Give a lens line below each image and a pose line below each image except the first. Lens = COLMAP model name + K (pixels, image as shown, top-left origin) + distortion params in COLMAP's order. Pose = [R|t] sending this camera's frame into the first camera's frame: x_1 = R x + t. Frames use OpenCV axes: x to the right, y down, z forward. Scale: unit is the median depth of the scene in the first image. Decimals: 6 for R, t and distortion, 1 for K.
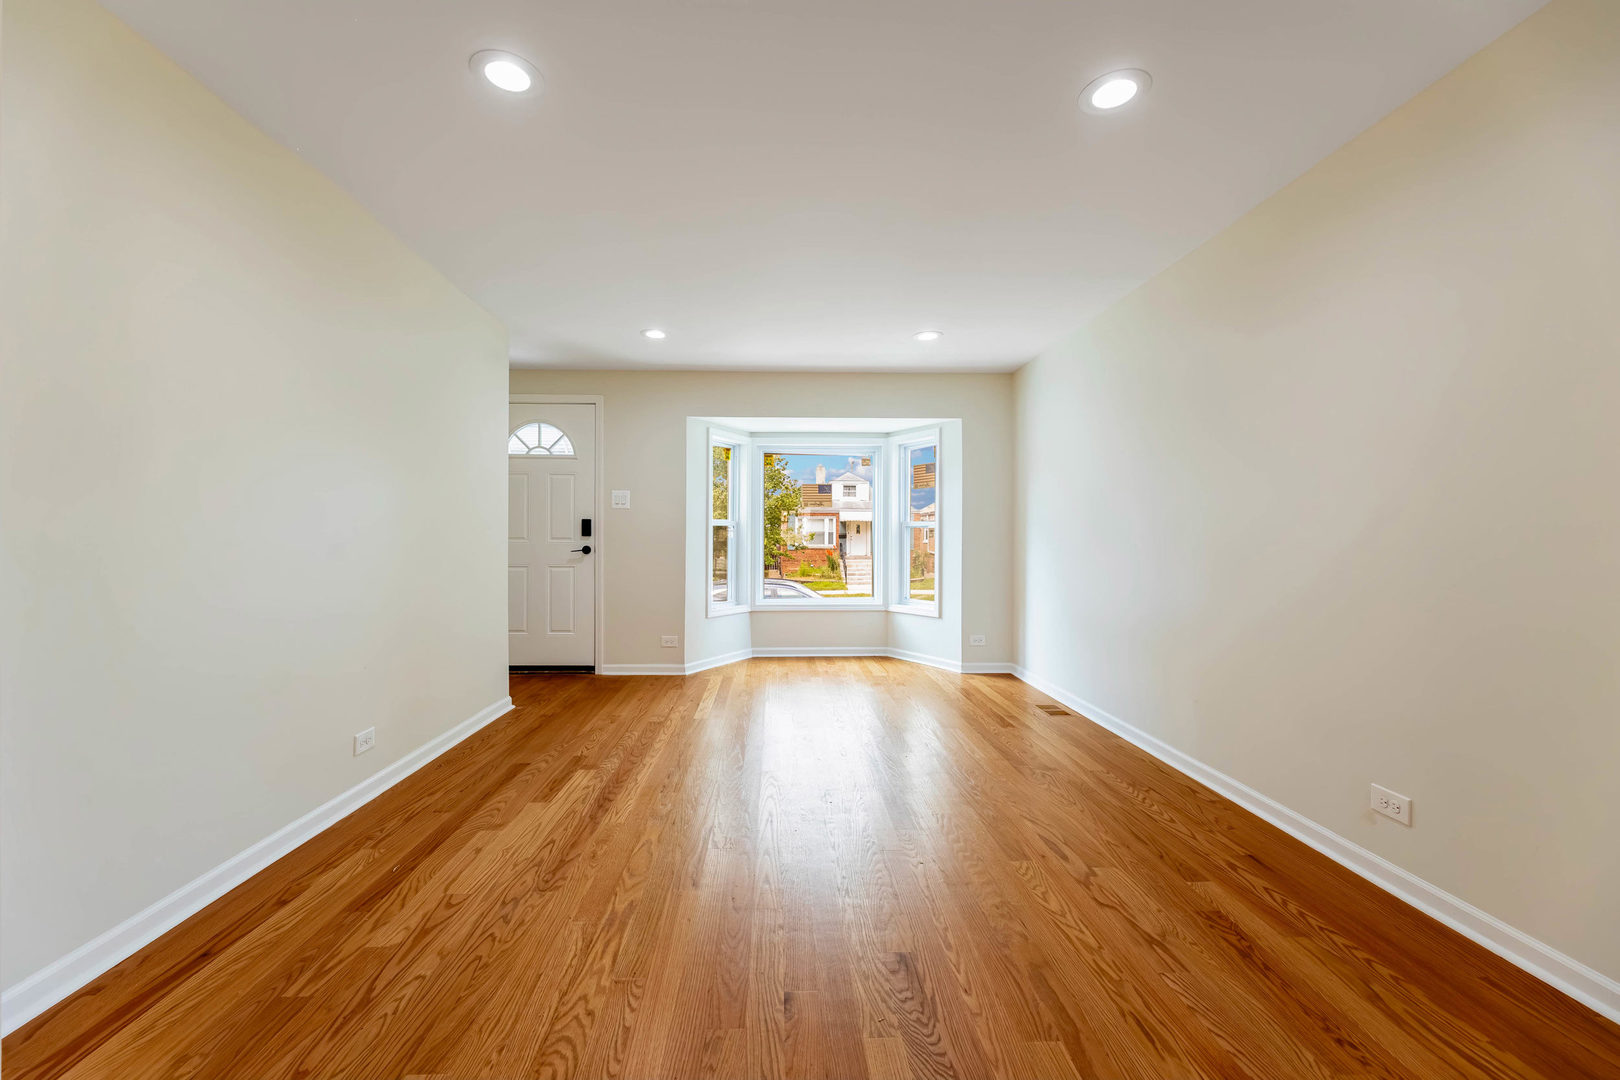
lens RADIAL K [[650.3, 0, 796.4], [0, 650.3, 540.4], [0, 0, 1]] dist [-0.000524, -0.000110]
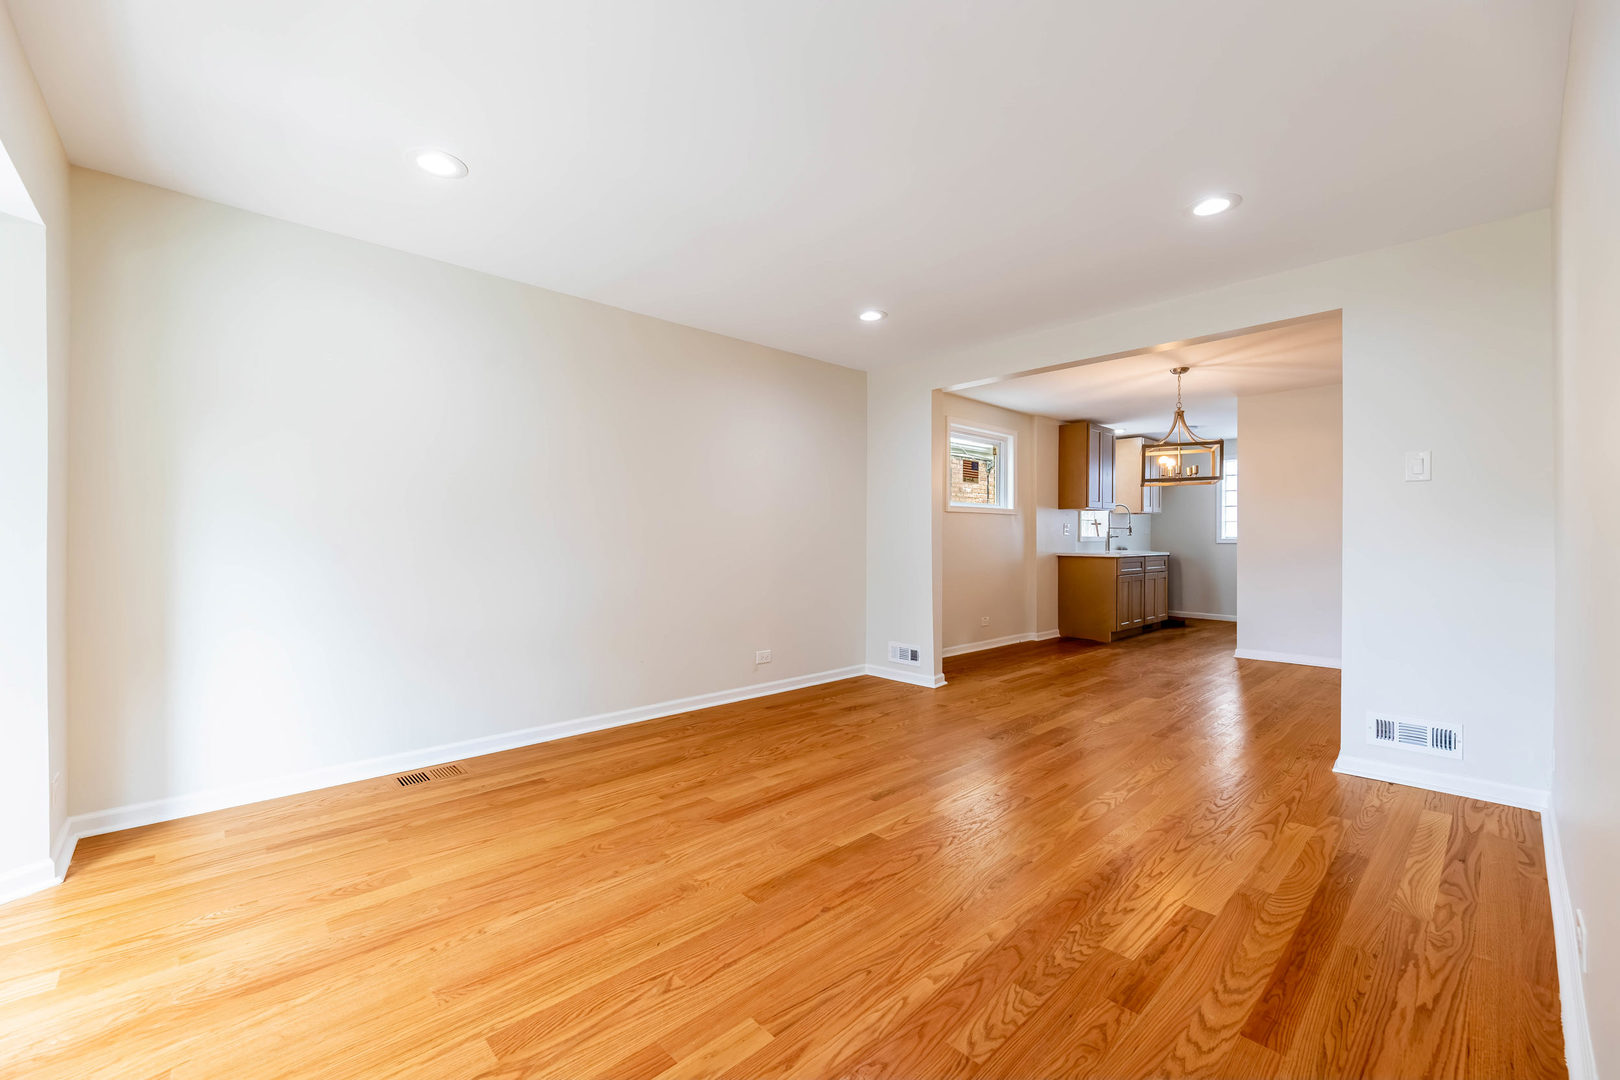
lens RADIAL K [[650.3, 0, 805.1], [0, 650.3, 536.7], [0, 0, 1]] dist [-0.000524, -0.000110]
pose [[-0.657504, -0.004275, 0.753439, -0.618726], [-0.000995, 0.999988, 0.004806, -0.009232], [-0.753450, 0.002410, -0.657500, 1.720868]]
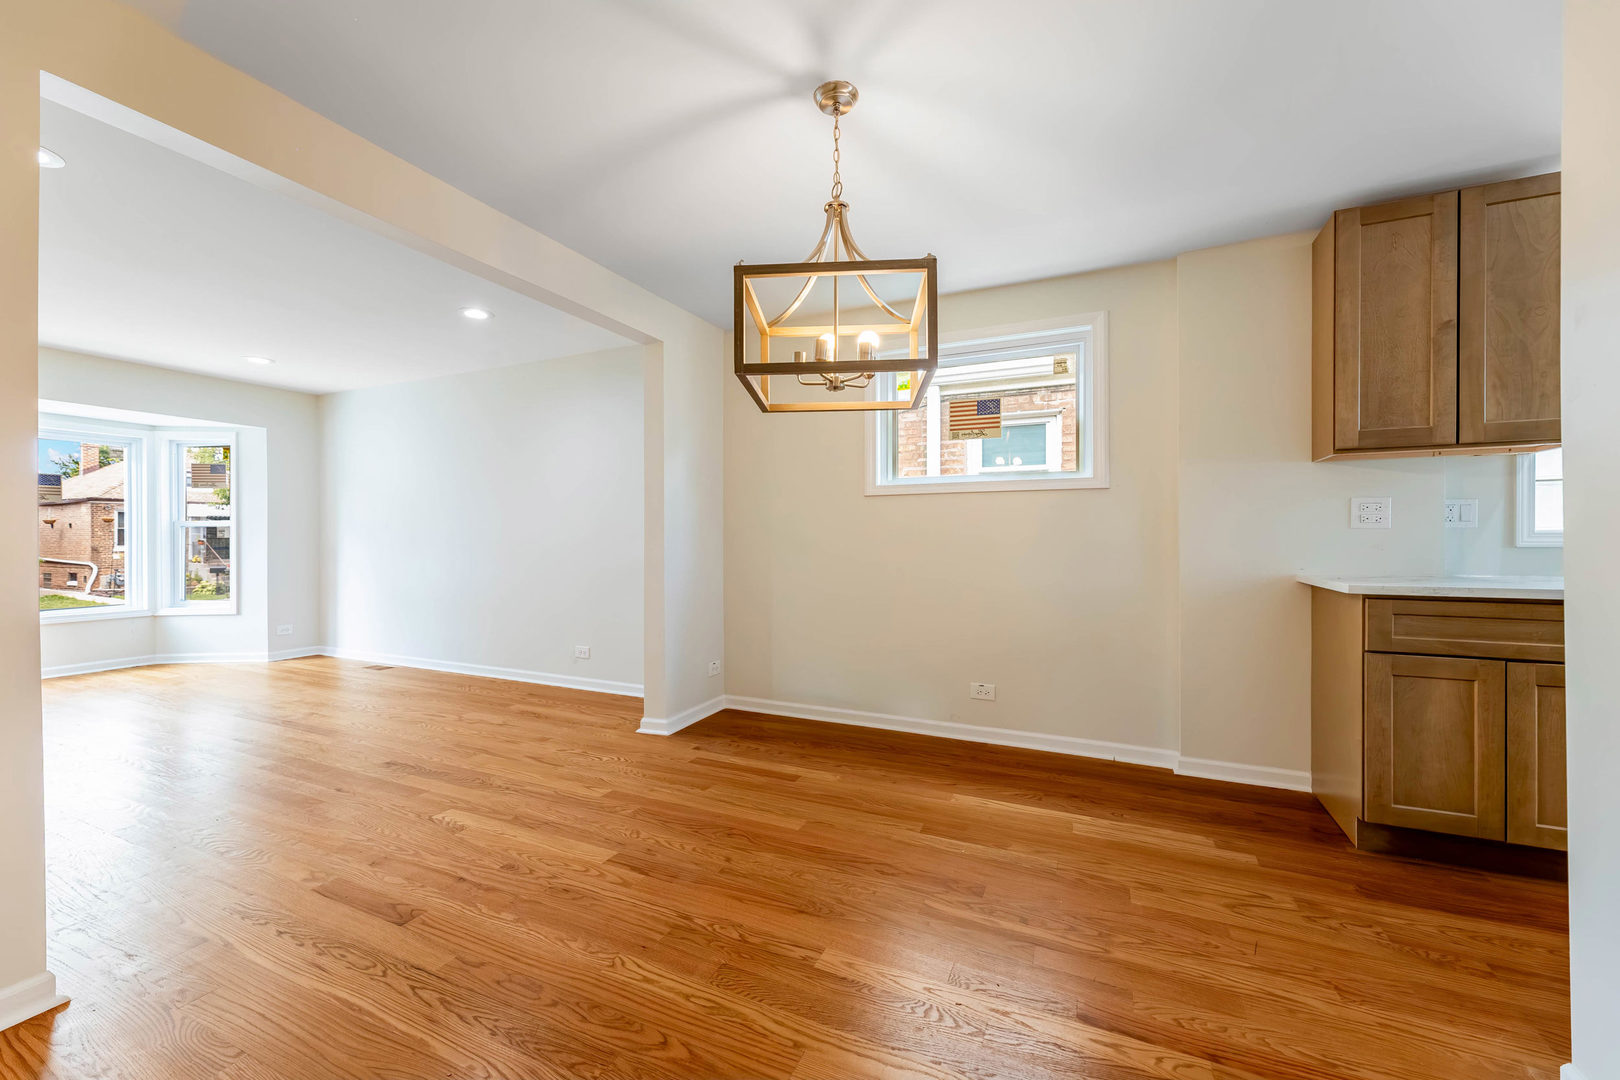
lens RADIAL K [[650.3, 0, 804.9], [0, 650.3, 541.5], [0, 0, 1]] dist [-0.000524, -0.000110]
pose [[0.450252, -0.009380, 0.892852, -0.580360], [0.007325, 0.999950, 0.006811, 0.003528], [-0.892872, 0.003473, 0.450298, -0.549360]]
